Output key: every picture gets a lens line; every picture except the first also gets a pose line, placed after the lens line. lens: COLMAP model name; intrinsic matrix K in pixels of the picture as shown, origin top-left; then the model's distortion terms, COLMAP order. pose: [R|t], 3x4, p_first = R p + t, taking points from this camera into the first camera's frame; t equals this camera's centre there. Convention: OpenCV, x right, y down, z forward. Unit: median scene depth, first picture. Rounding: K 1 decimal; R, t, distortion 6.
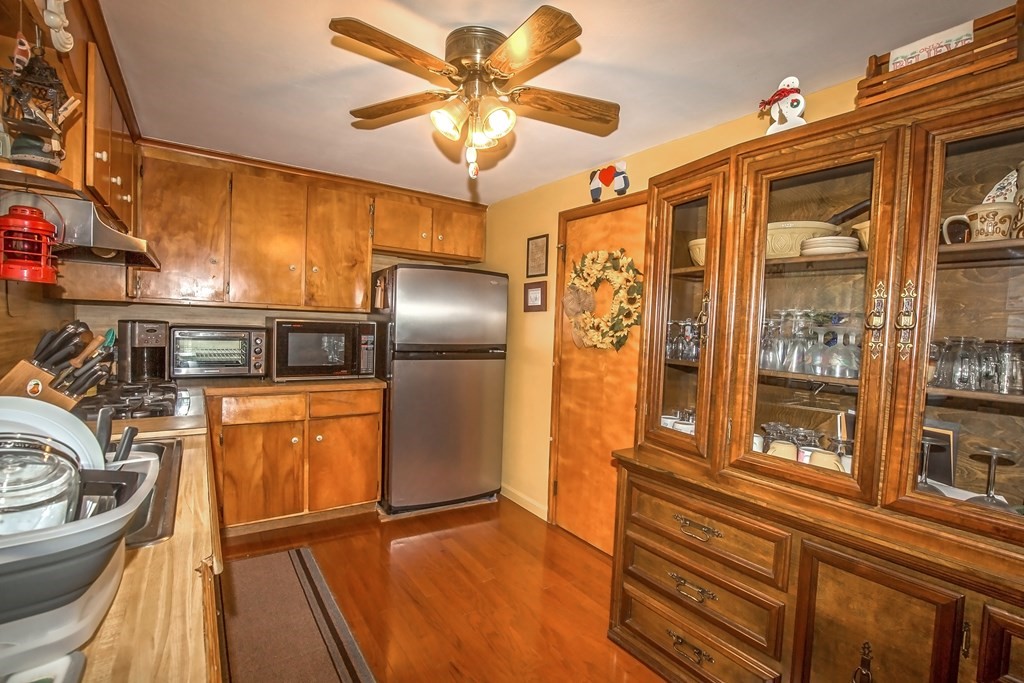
lens RADIAL K [[467.2, 0, 507.3], [0, 467.2, 348.0], [0, 0, 1]] dist [-0.027942, 0.002829]
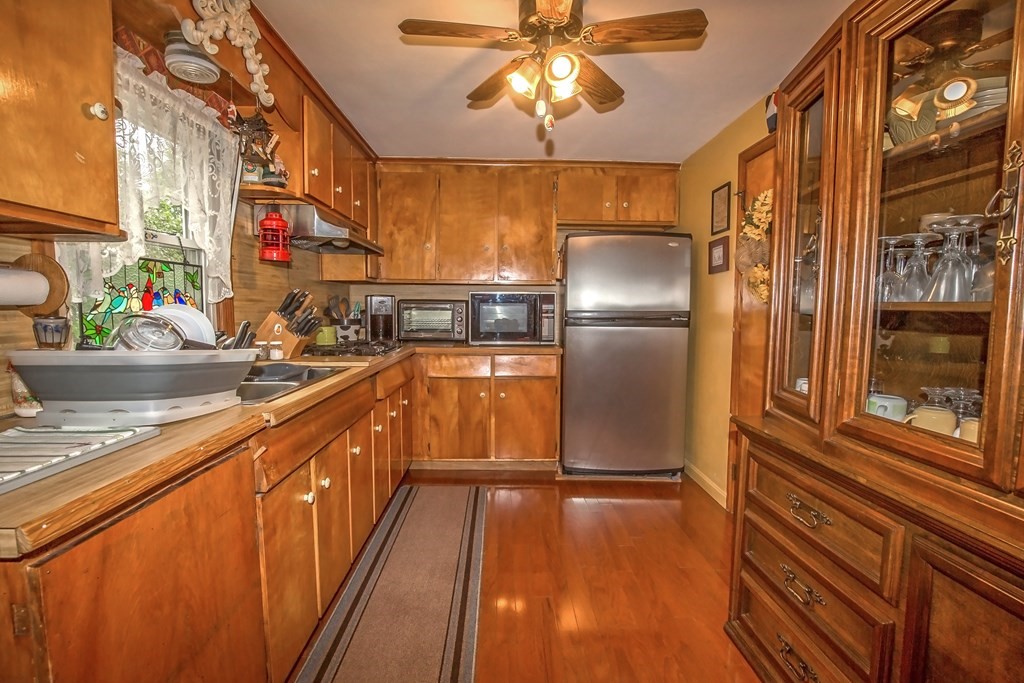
lens RADIAL K [[467.2, 0, 490.7], [0, 467.2, 340.8], [0, 0, 1]] dist [-0.027942, 0.002829]
pose [[0.843310, 0.012533, -0.537282, 0.194315], [-0.004321, 0.999854, 0.016541, 0.044954], [0.537410, -0.011627, 0.843241, 0.025923]]
